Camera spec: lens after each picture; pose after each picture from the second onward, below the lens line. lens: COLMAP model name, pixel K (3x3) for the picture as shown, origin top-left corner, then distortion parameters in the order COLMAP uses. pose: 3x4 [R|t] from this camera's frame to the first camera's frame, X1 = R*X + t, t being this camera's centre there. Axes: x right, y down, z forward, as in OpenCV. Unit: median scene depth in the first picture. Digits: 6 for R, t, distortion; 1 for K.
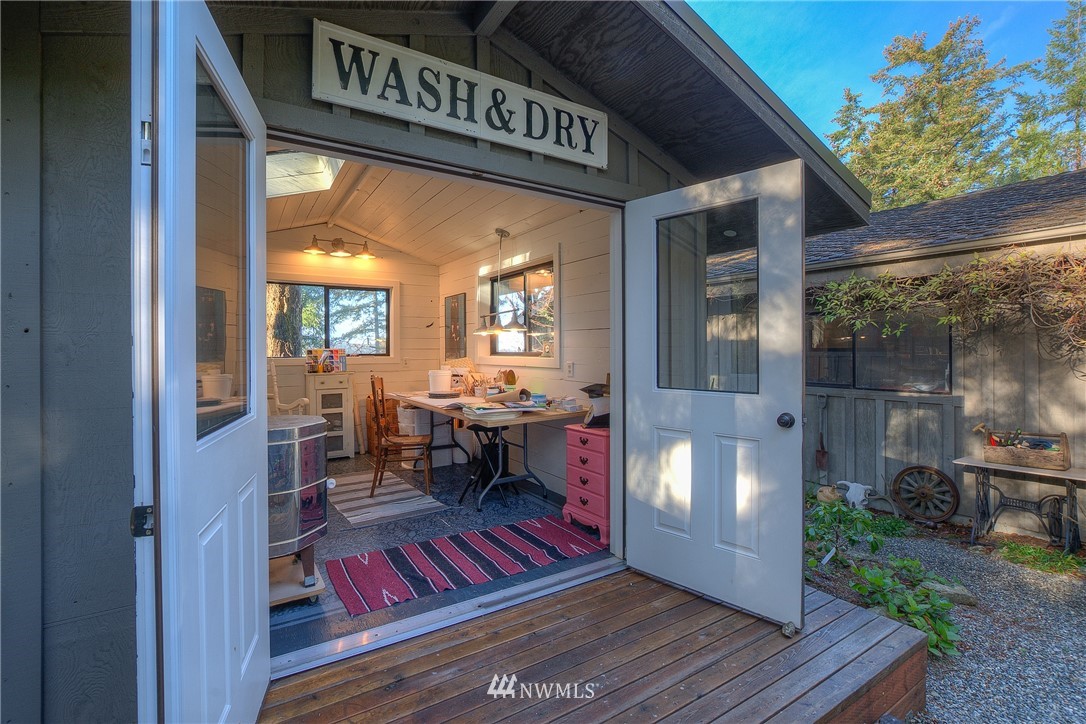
lens RADIAL K [[481.8, 0, 541.2], [0, 481.8, 355.4], [0, 0, 1]] dist [-0.021590, 0.005258]
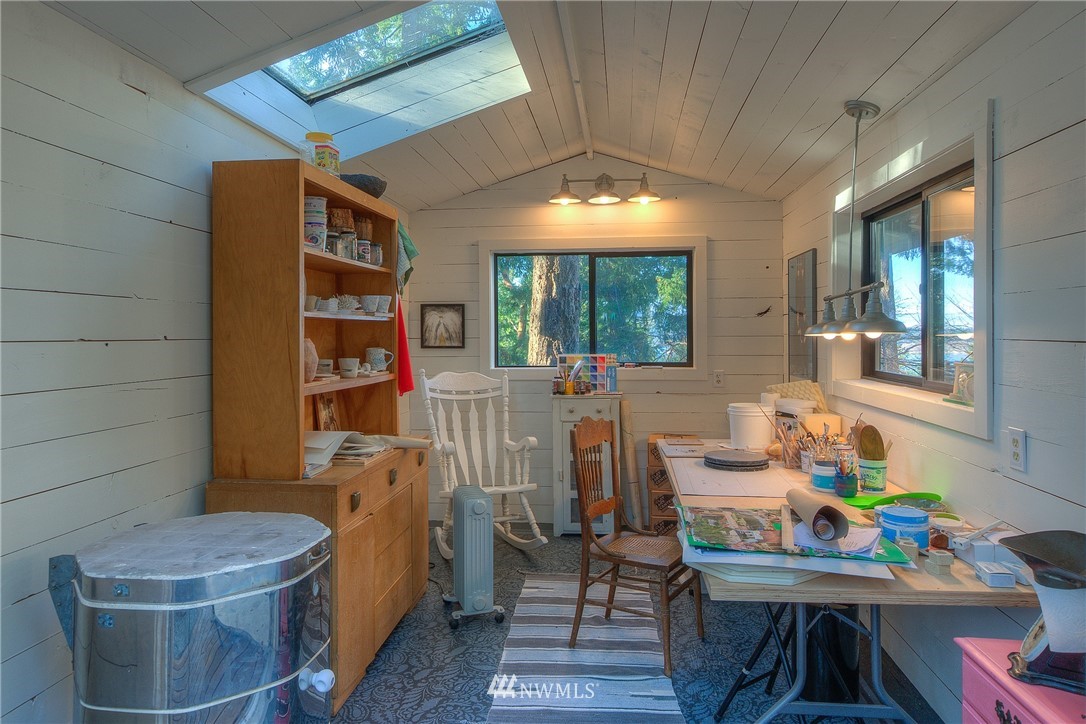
lens RADIAL K [[693.9, 0, 543.8], [0, 693.9, 344.8], [0, 0, 1]] dist [0.005620, 0.000658]
pose [[0.778509, 0.010632, -0.627543, 0.079676], [-0.005046, 0.999930, 0.010680, -0.037949], [0.627613, -0.005148, 0.778509, 0.276634]]
